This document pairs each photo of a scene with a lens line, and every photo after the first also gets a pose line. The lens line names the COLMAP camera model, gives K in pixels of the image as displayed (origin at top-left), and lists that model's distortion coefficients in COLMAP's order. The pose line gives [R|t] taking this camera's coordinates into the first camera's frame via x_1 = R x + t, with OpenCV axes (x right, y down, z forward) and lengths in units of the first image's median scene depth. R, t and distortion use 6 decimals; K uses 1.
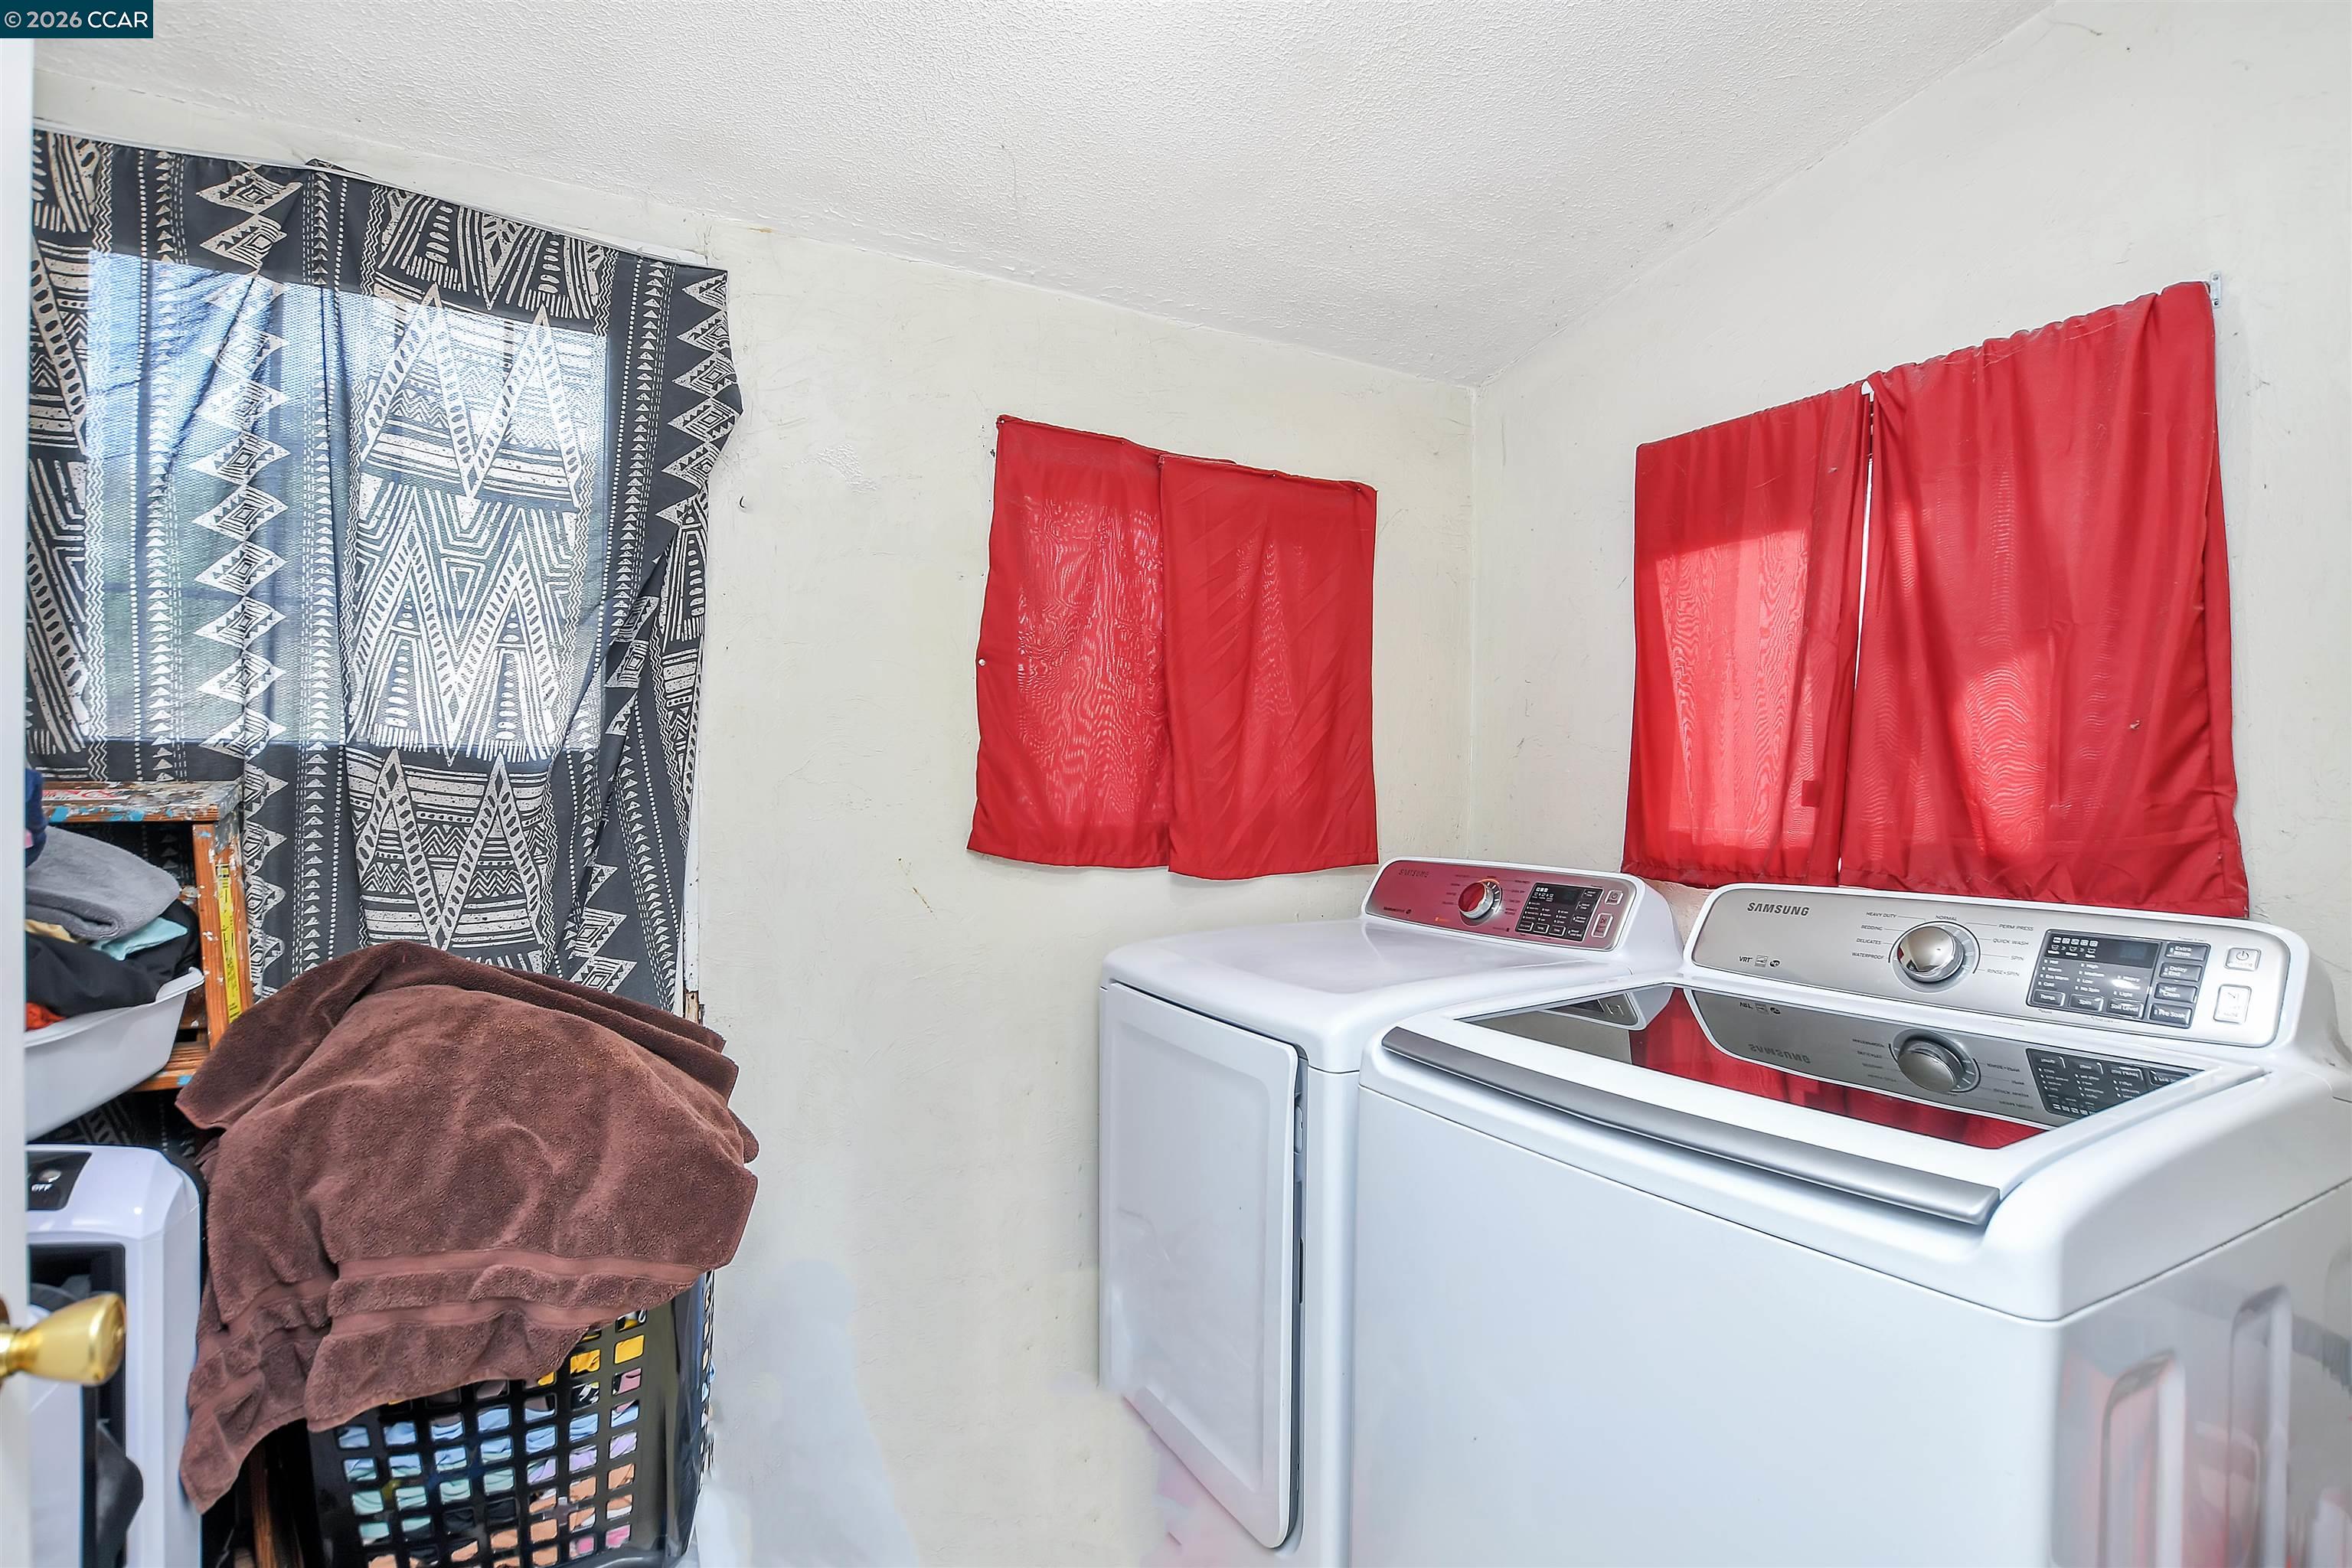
lens RADIAL K [[1125.2, 0, 1176.0], [0, 1125.2, 784.0], [0, 0, 1]] dist [-0.016064, -0.000563]
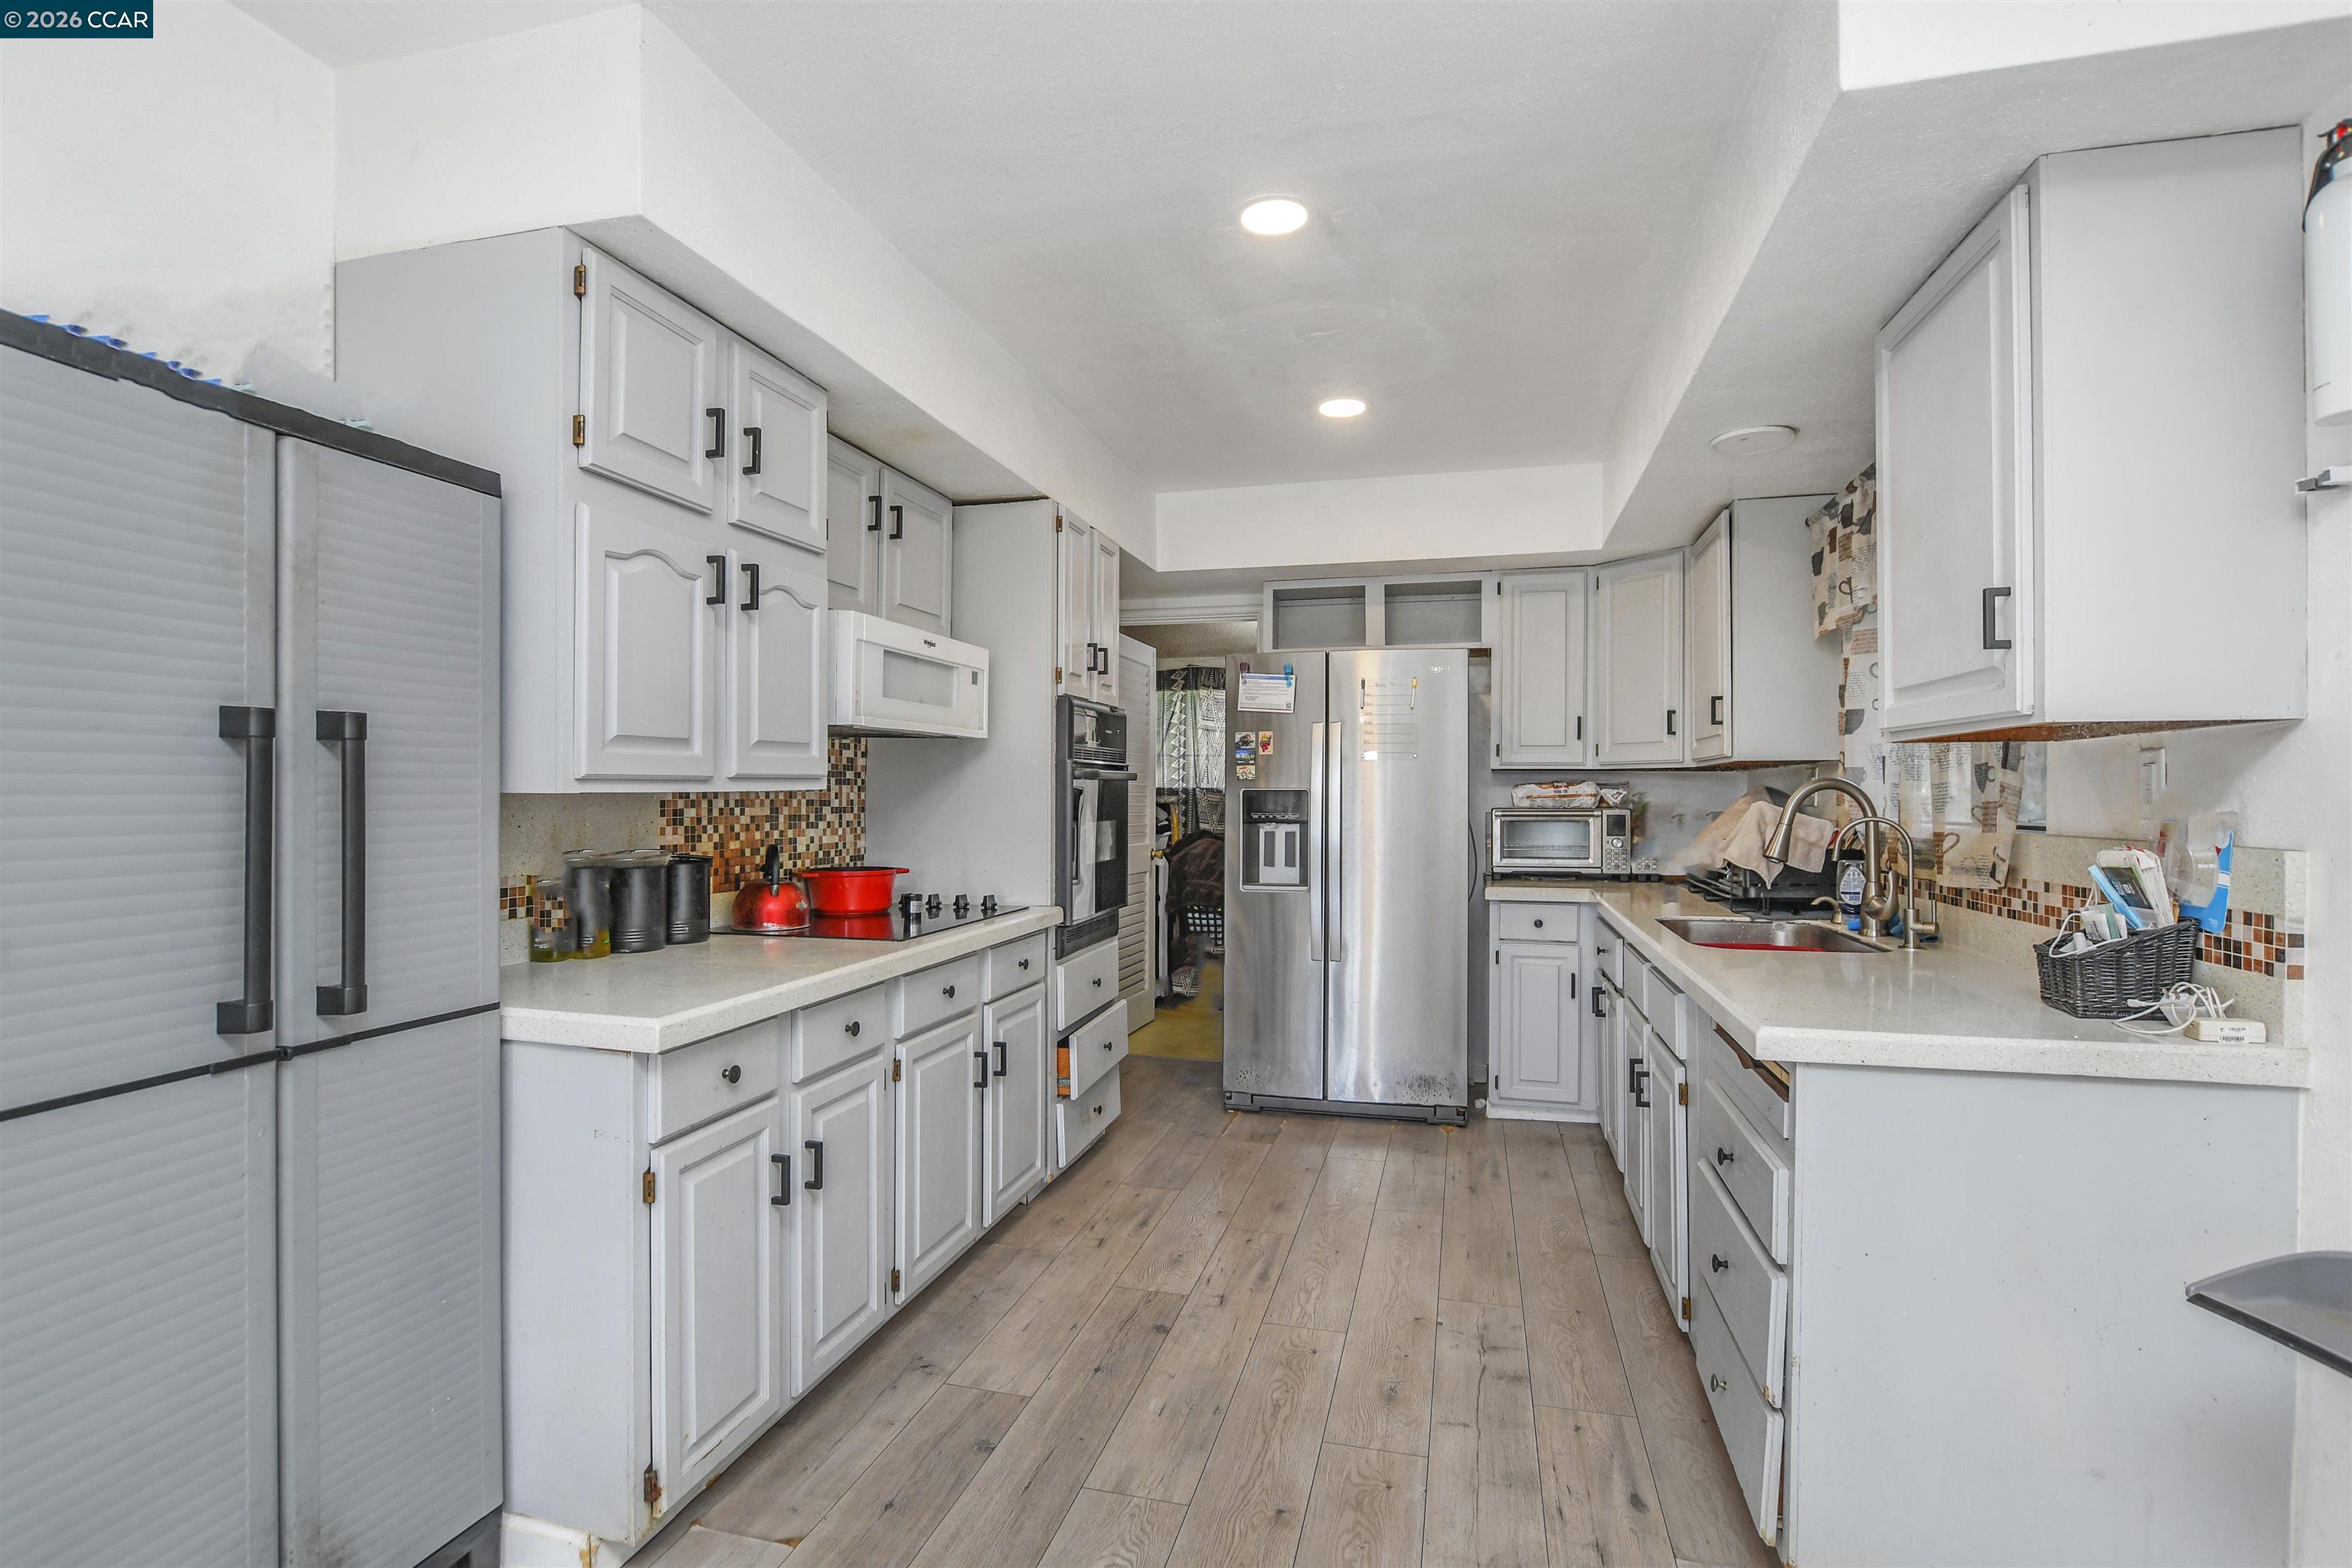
lens RADIAL K [[1125.2, 0, 1176.0], [0, 1125.2, 784.0], [0, 0, 1]] dist [-0.016064, -0.000563]
pose [[0.724098, -0.008351, -0.689647, 2.563166], [0.000657, 0.999935, -0.011419, 0.002598], [0.689697, 0.007815, 0.724056, -2.590844]]
